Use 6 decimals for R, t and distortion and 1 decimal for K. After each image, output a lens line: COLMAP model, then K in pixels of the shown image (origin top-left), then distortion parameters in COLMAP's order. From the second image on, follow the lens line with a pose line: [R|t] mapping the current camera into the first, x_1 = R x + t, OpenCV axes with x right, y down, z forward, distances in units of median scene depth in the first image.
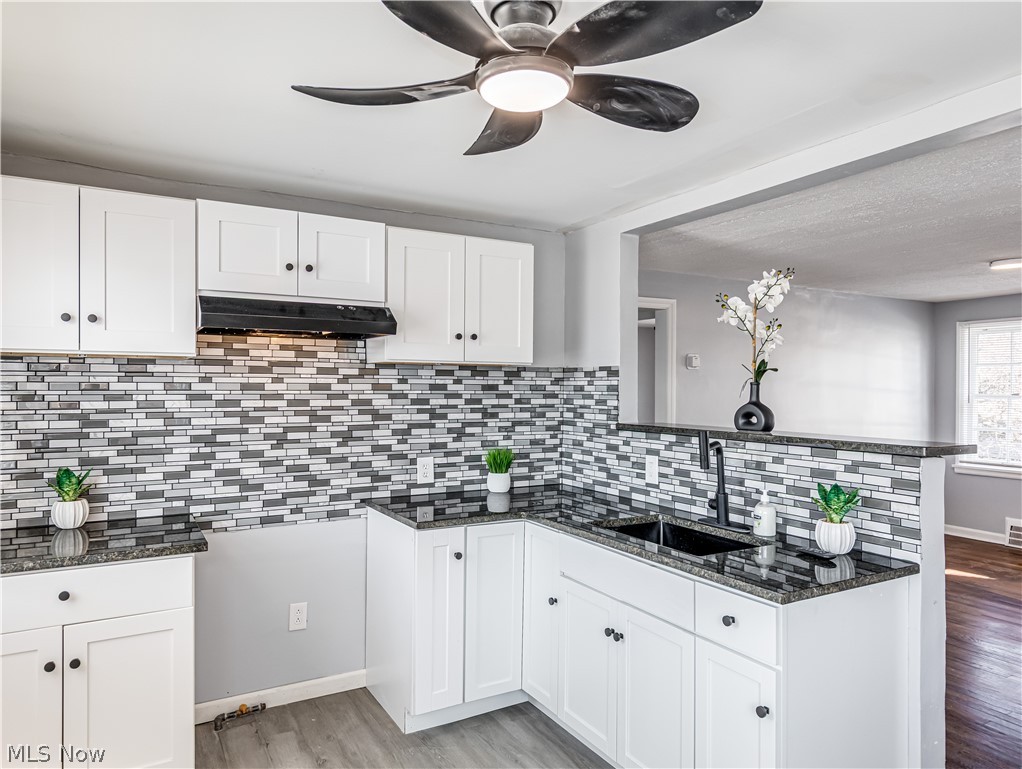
lens RADIAL K [[677.6, 0, 511.0], [0, 677.6, 384.5], [0, 0, 1]] dist [-0.003136, -0.003607]
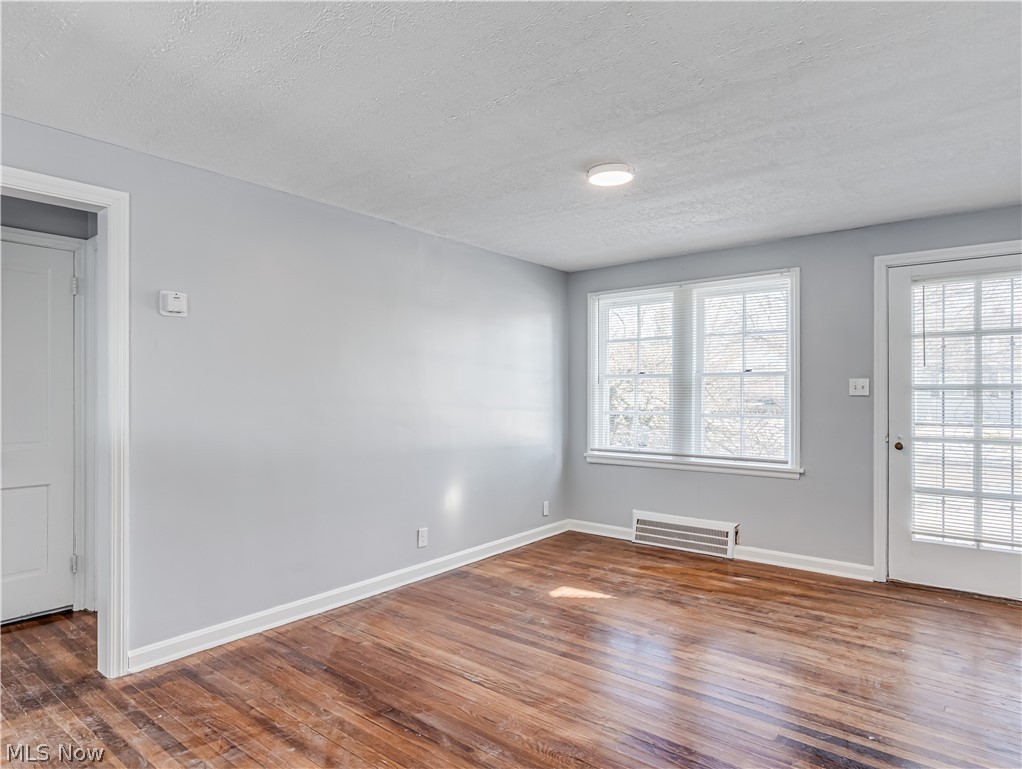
lens RADIAL K [[608.6, 0, 511.0], [0, 608.6, 384.5], [0, 0, 1]] dist [-0.002136, -0.002001]
pose [[0.928138, 0.000673, 0.372234, 0.280426], [0.001488, 0.999984, -0.005516, 0.034283], [-0.372232, 0.005674, 0.928122, 0.307882]]
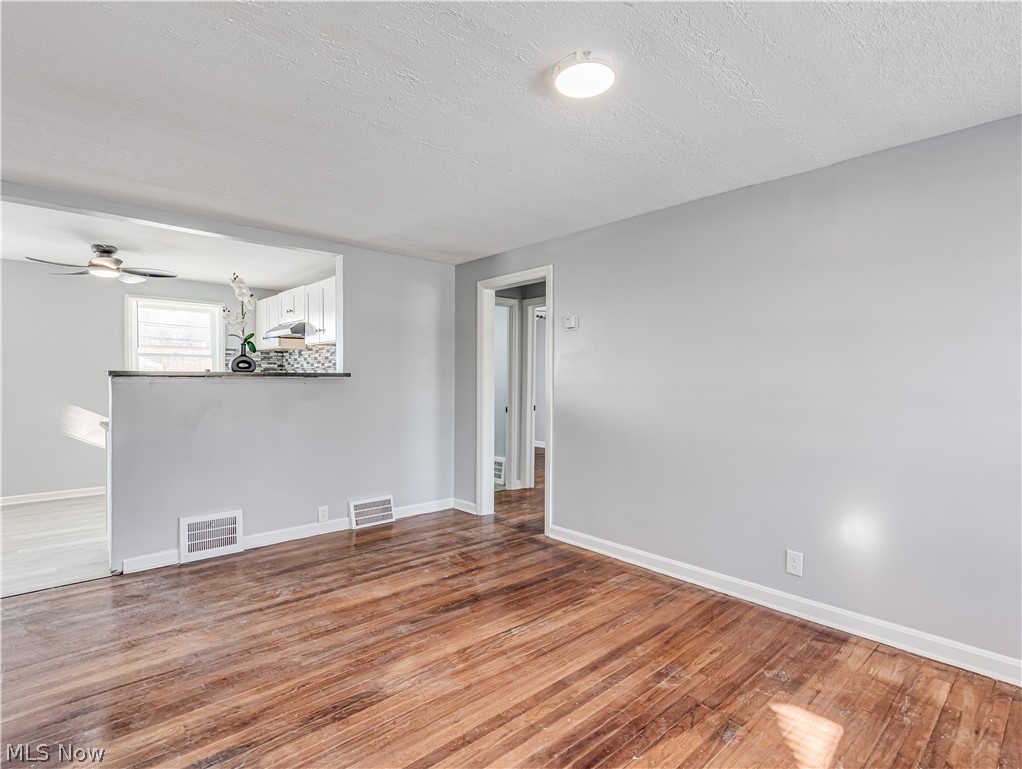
lens RADIAL K [[520.7, 0, 511.0], [0, 520.7, 384.5], [0, 0, 1]] dist [0.001266, -0.000037]
pose [[0.223957, 0.011208, -0.974535, 0.789681], [-0.003681, 0.999936, 0.010654, 0.038583], [0.974592, 0.001201, 0.223984, 0.602547]]
